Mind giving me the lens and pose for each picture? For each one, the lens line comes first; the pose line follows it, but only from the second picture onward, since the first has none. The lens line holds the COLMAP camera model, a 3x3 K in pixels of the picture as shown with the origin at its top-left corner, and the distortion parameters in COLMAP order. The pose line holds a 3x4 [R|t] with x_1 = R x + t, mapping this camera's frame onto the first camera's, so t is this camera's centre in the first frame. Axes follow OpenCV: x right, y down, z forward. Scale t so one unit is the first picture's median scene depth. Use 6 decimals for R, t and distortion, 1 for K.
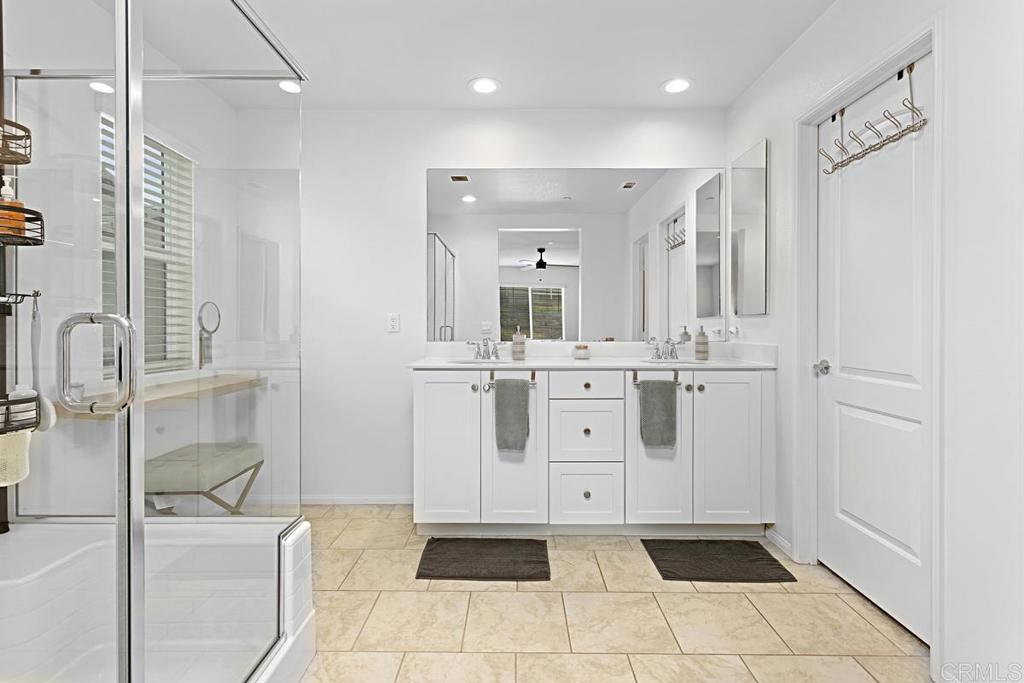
lens RADIAL K [[488.4, 0, 508.7], [0, 488.4, 335.4], [0, 0, 1]] dist [-0.008025, 0.000880]
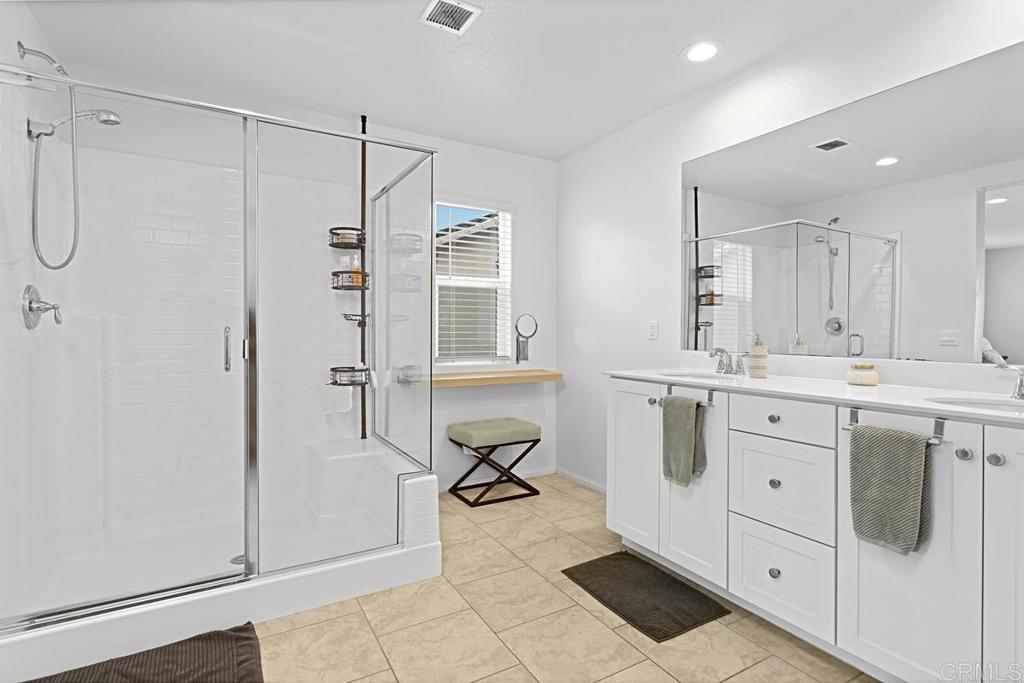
lens RADIAL K [[488.4, 0, 532.2], [0, 488.4, 344.3], [0, 0, 1]] dist [-0.008025, 0.000880]
pose [[0.517453, 0.024215, -0.855369, 0.574854], [-0.021714, 0.999649, 0.015164, -0.008129], [0.855436, 0.010727, 0.517797, 0.334522]]
